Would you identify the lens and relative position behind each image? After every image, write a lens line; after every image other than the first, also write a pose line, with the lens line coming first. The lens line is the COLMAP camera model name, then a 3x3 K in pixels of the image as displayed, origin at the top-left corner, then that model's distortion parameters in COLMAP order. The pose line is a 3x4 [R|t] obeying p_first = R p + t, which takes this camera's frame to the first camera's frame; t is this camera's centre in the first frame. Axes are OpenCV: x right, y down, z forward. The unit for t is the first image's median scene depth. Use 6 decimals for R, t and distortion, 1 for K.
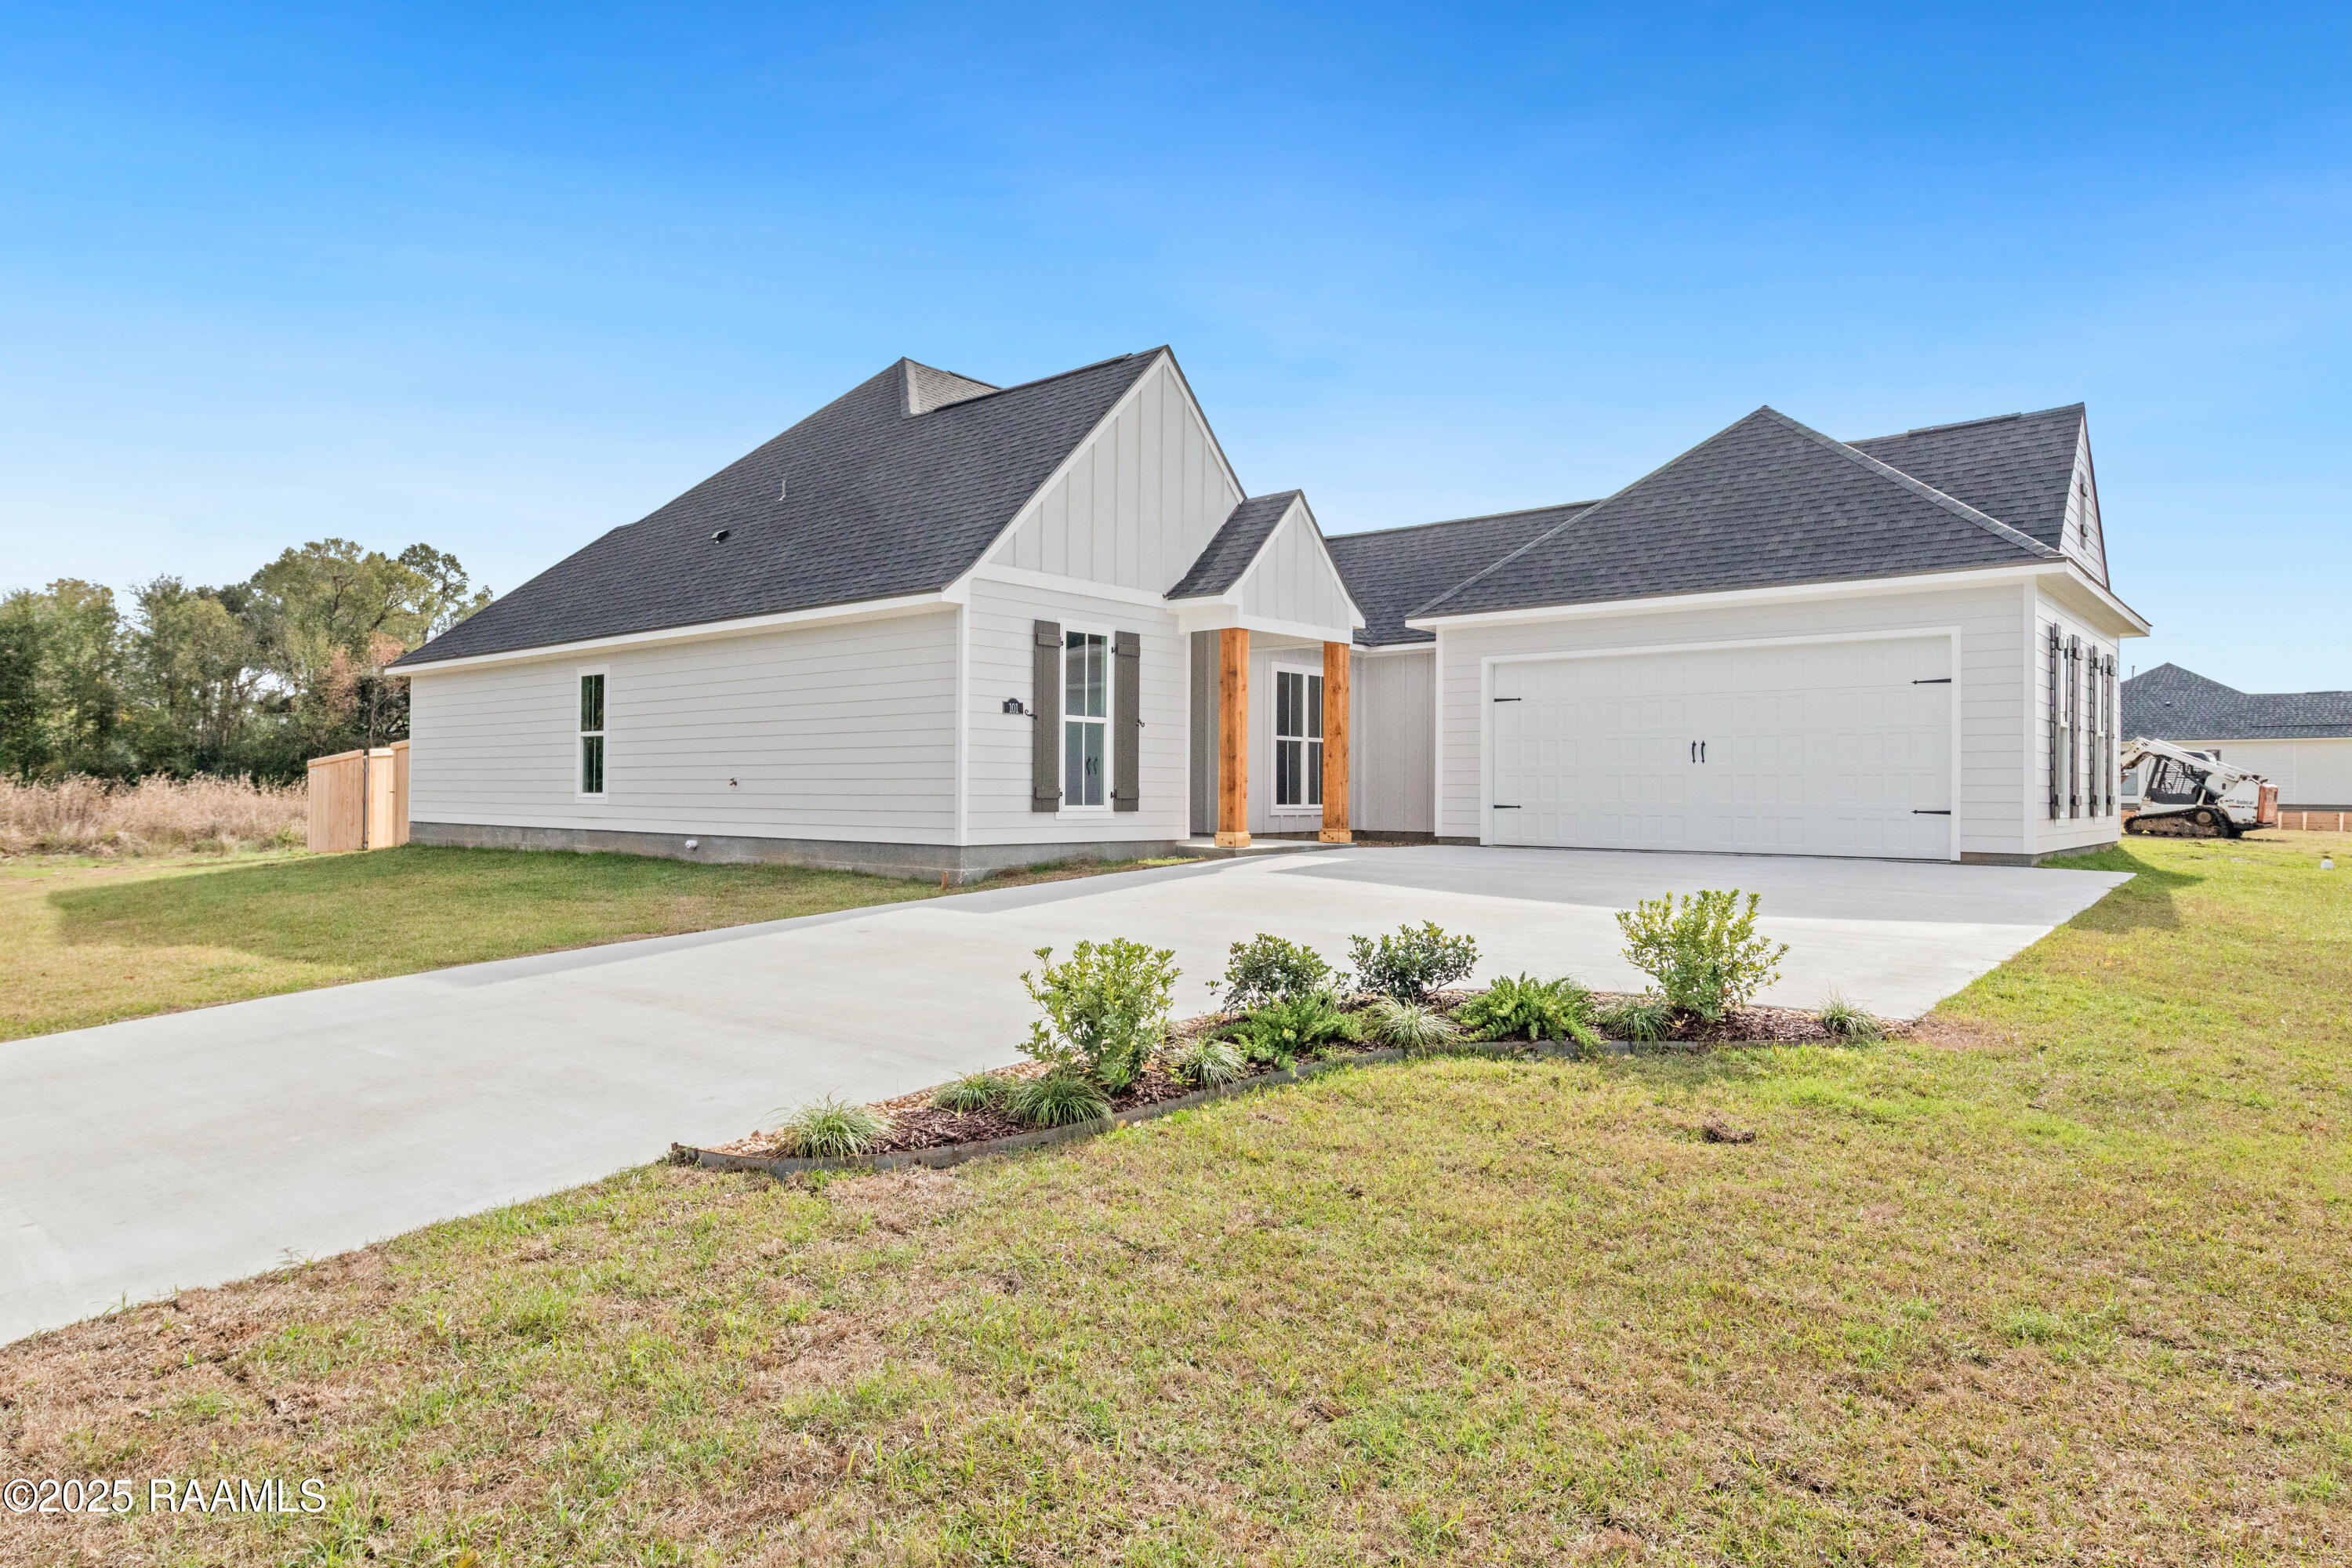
lens RADIAL K [[1368.9, 0, 1176.0], [0, 1368.9, 784.0], [0, 0, 1]] dist [-0.000178, 0.000707]
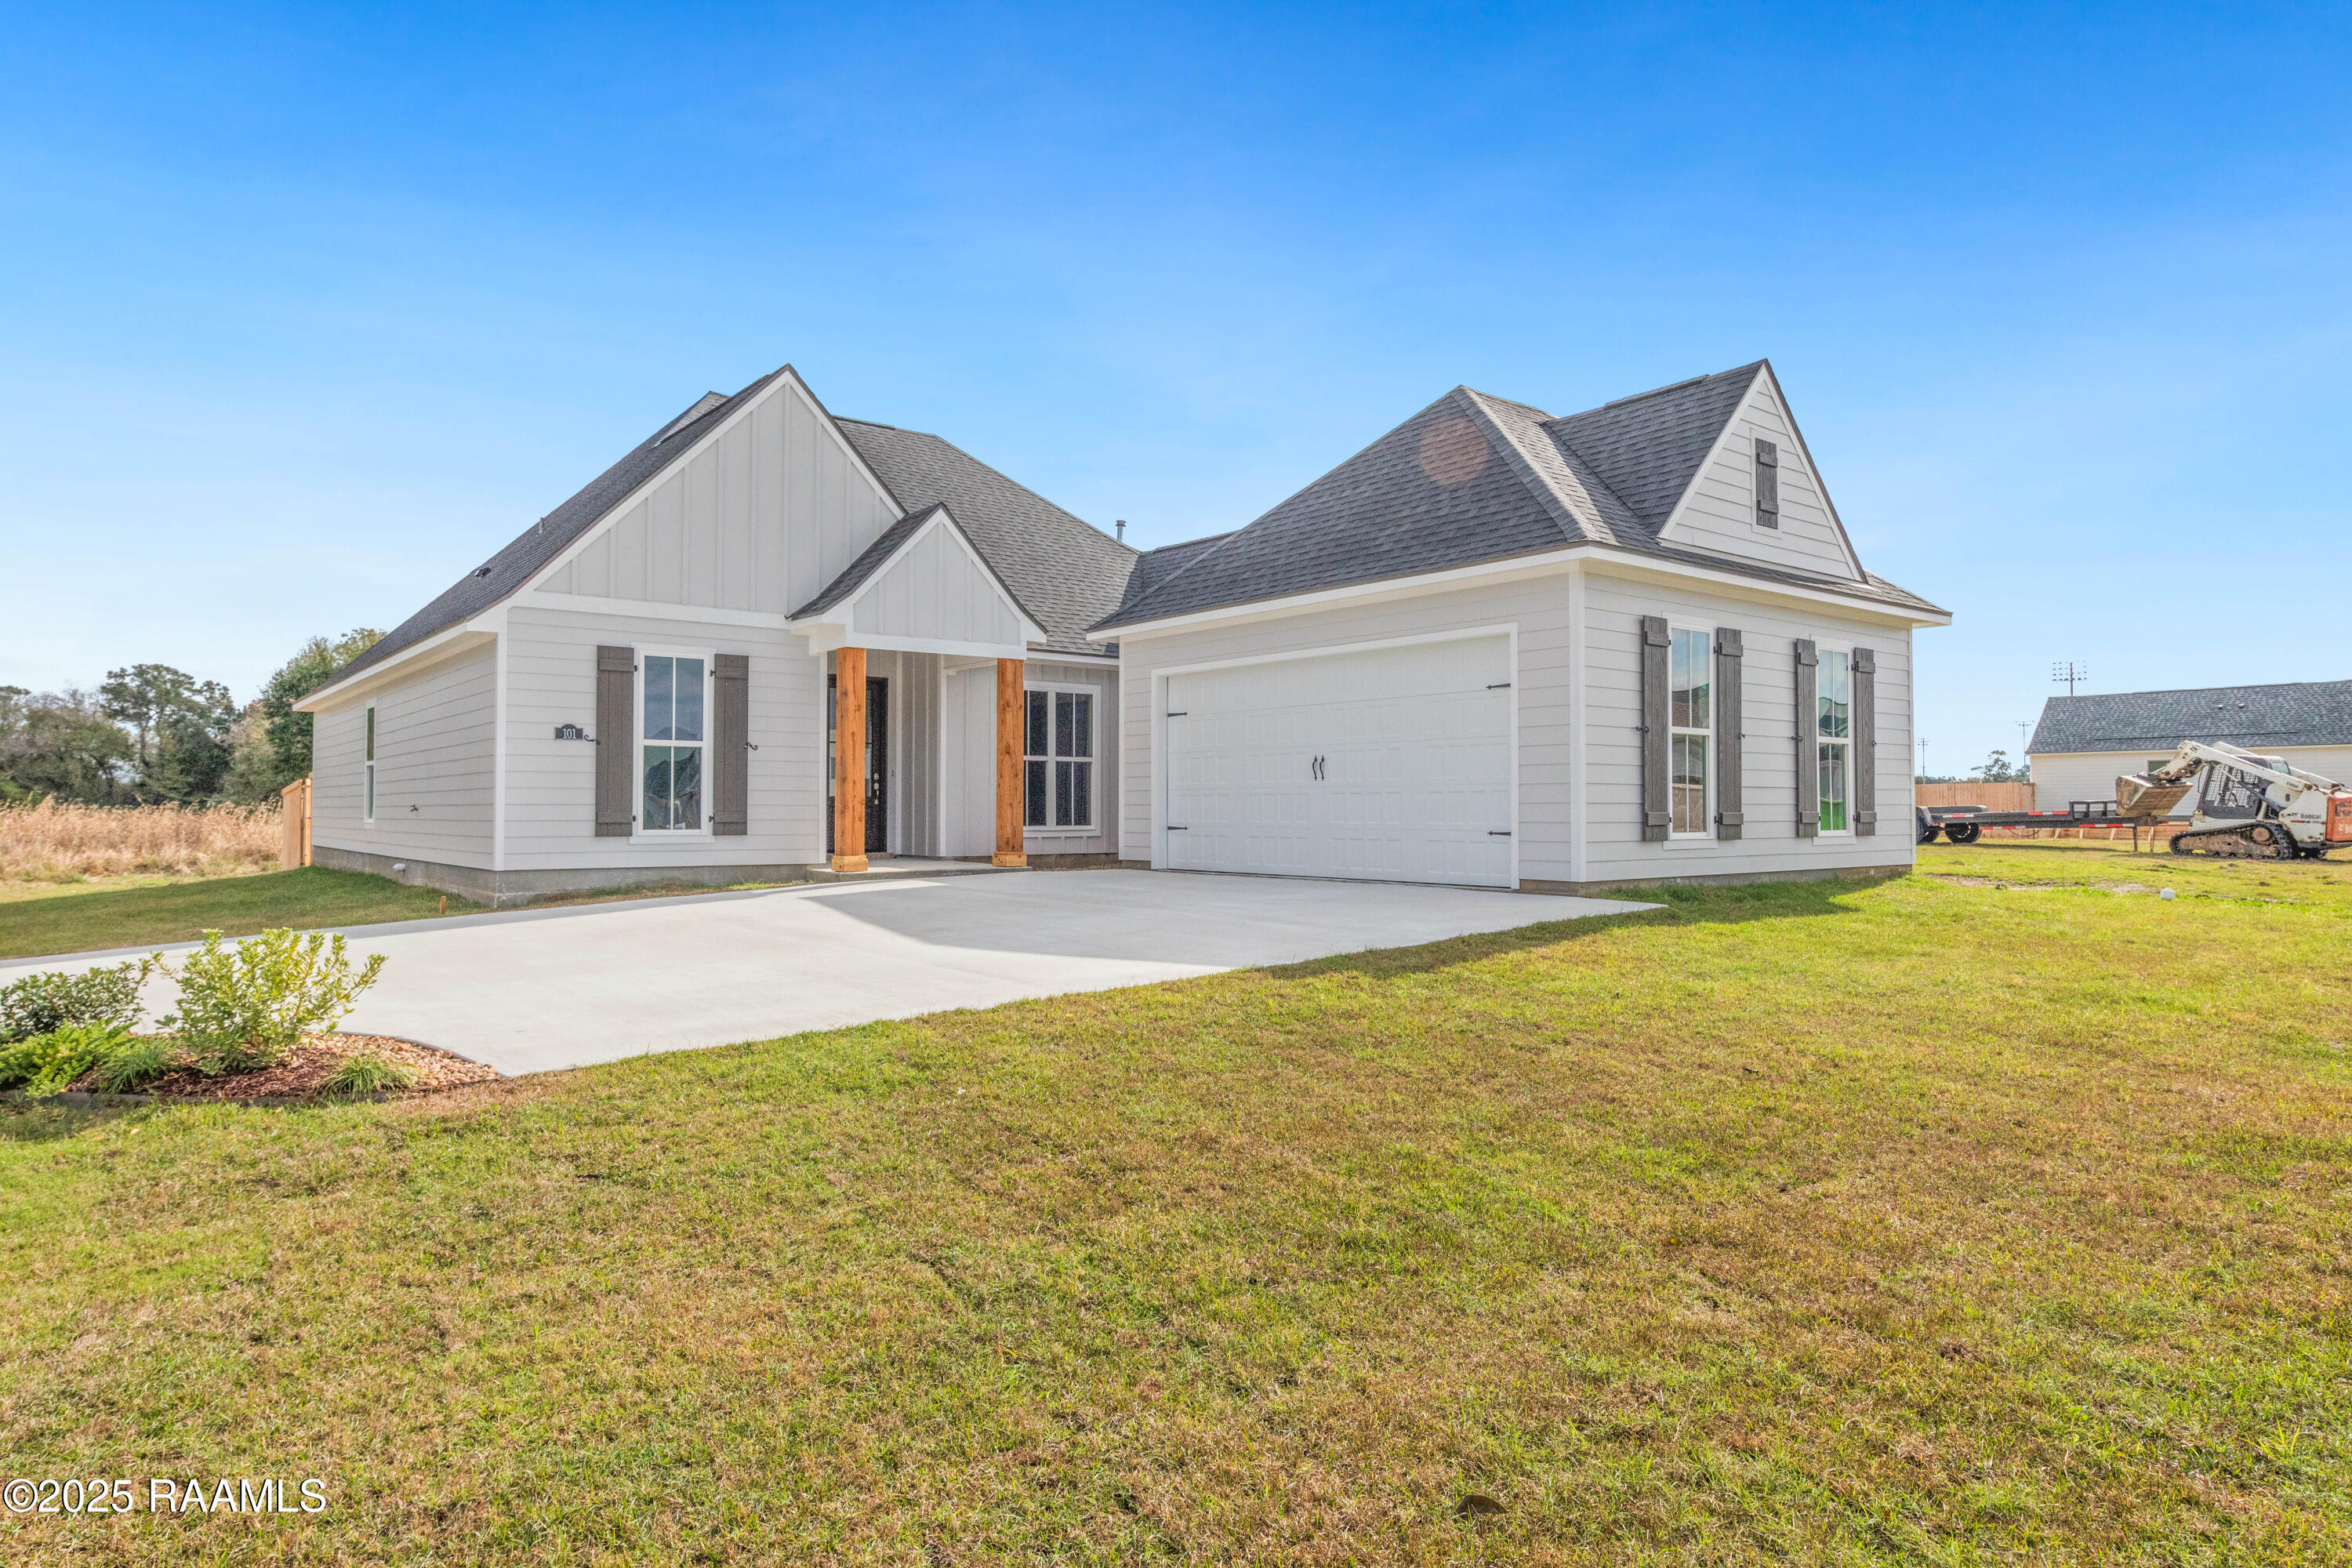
lens RADIAL K [[1368.9, 0, 1176.0], [0, 1368.9, 784.0], [0, 0, 1]] dist [-0.000178, 0.000707]
pose [[0.983237, -0.010324, -0.182038, 0.439951], [0.007944, 0.999873, -0.013801, -0.000860], [0.182157, 0.012123, 0.983195, 0.078812]]
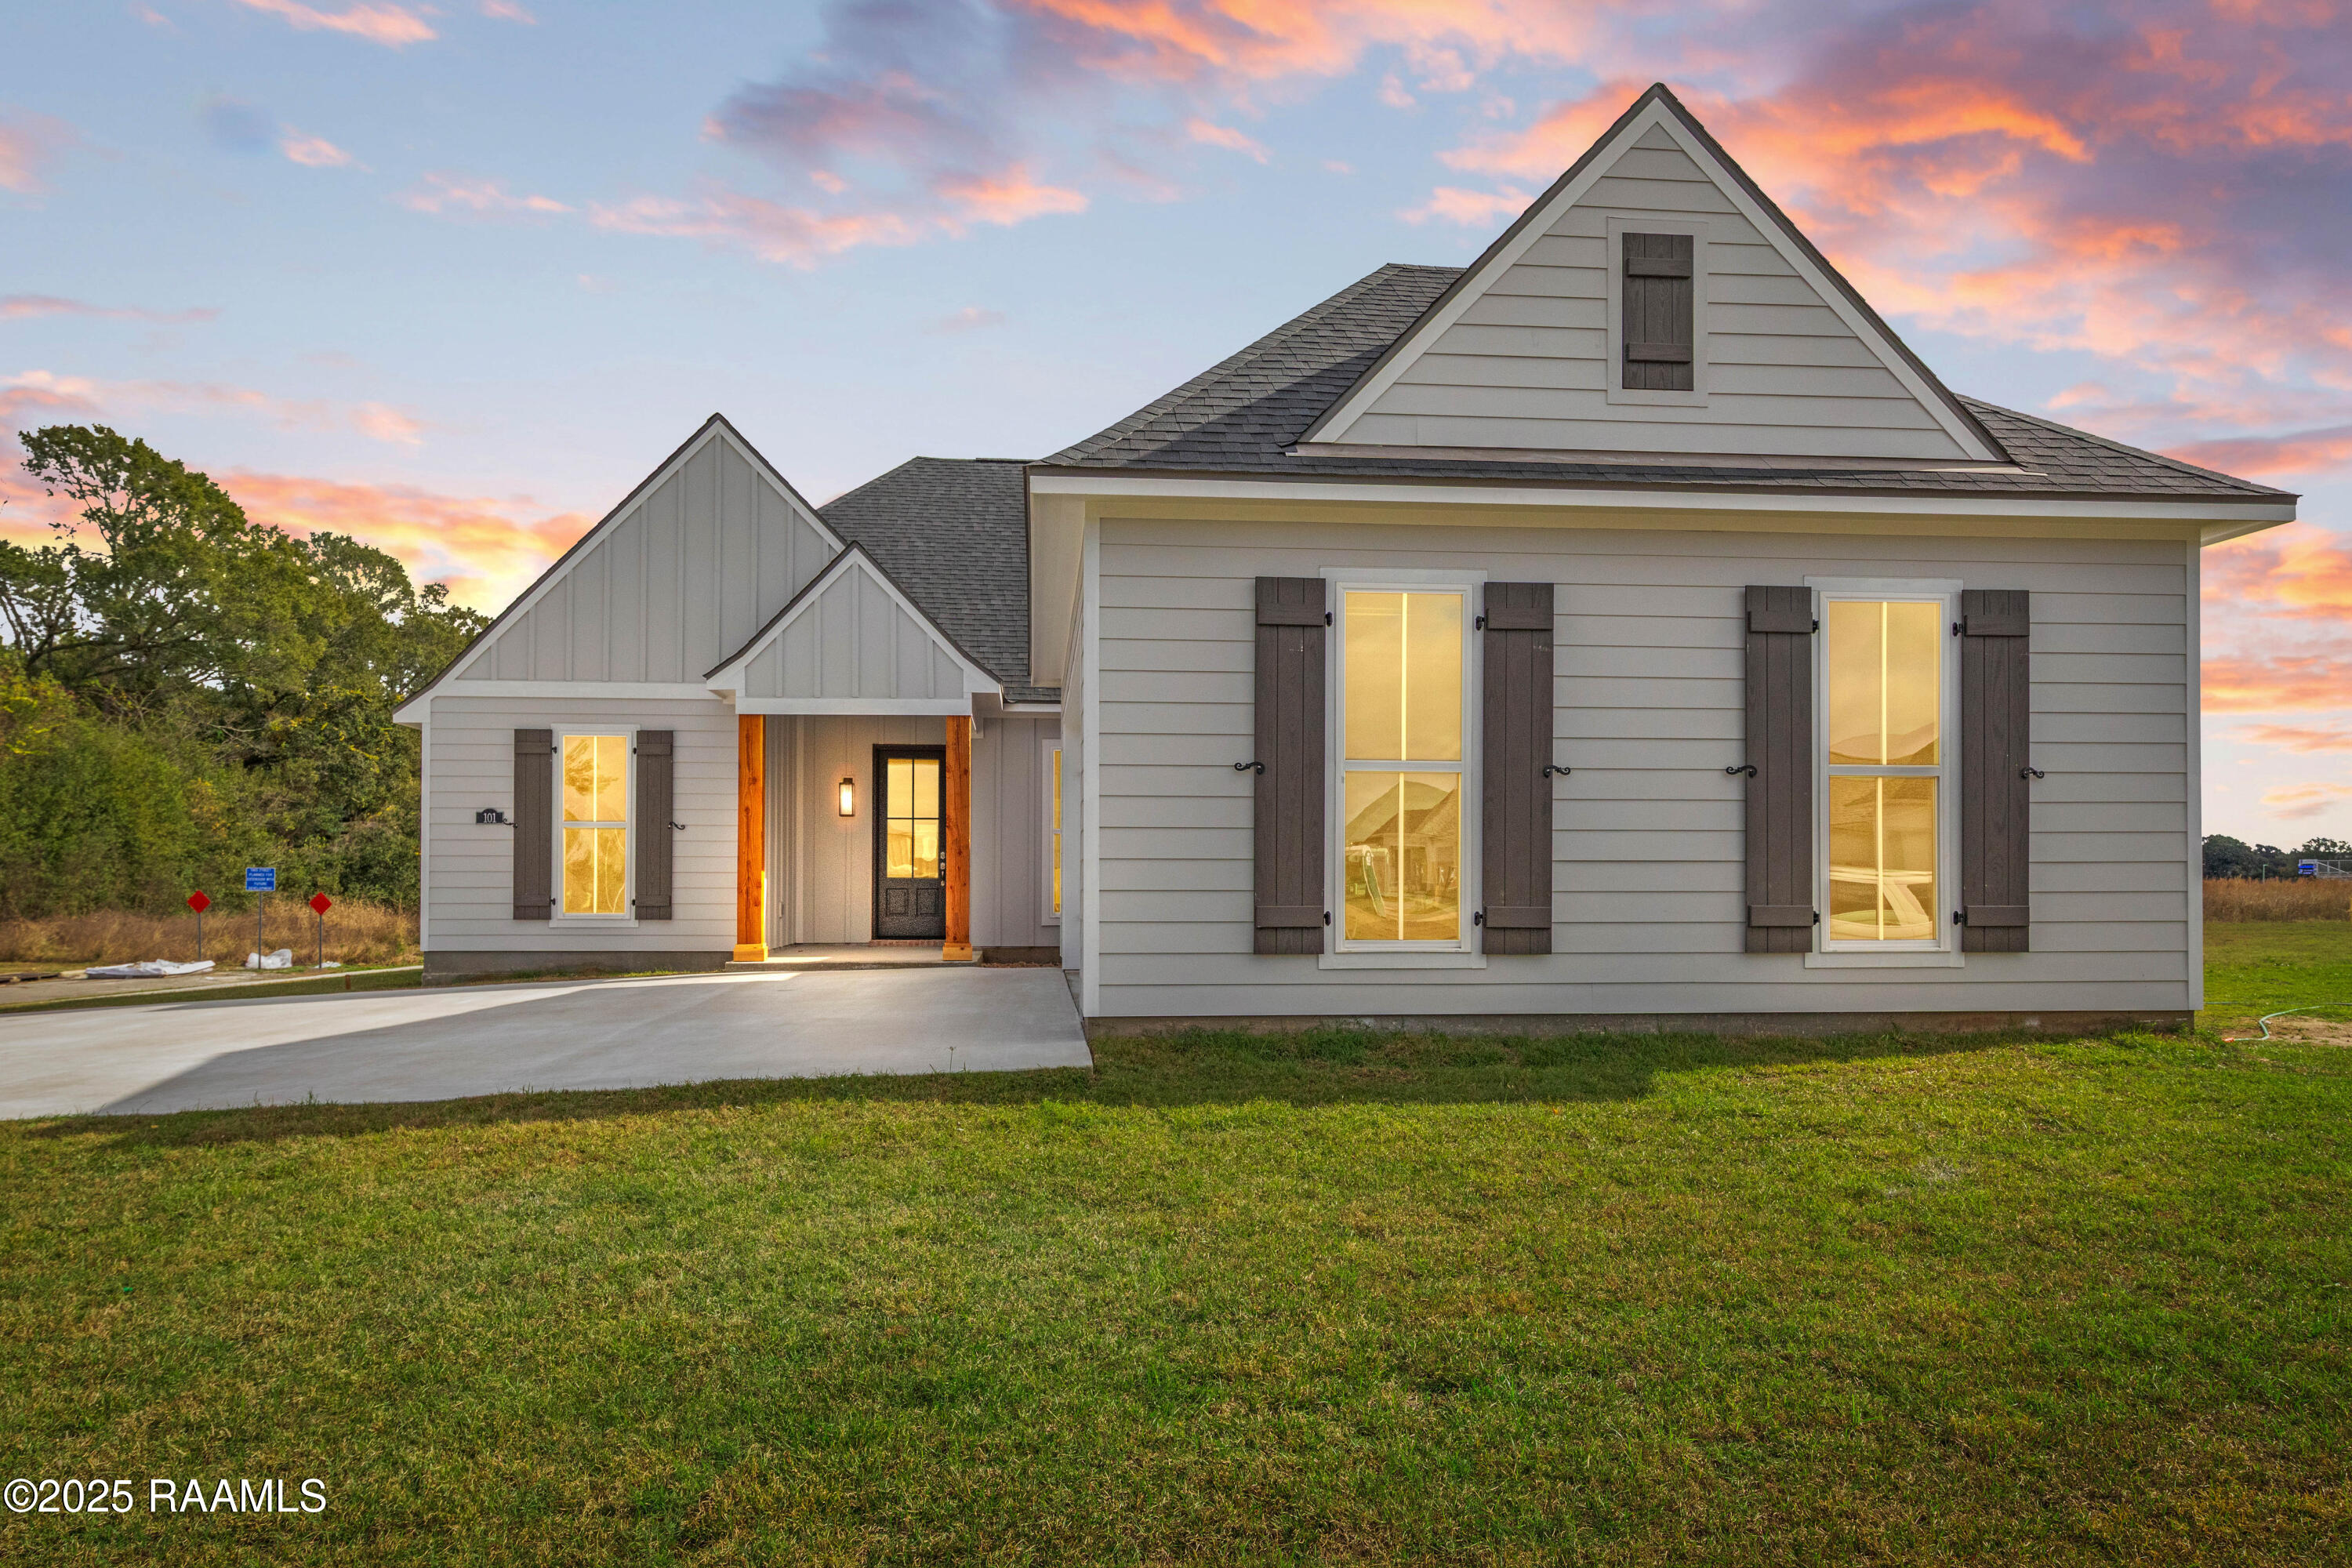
lens RADIAL K [[1436.9, 0, 1175.1], [0, 1436.9, 881.7], [0, 0, 1]] dist [0.001055, -0.000255]
pose [[0.716875, -0.007803, -0.697158, 0.872628], [0.007810, 0.999965, -0.003161, -0.000333], [0.697158, -0.003179, 0.716911, 0.511510]]
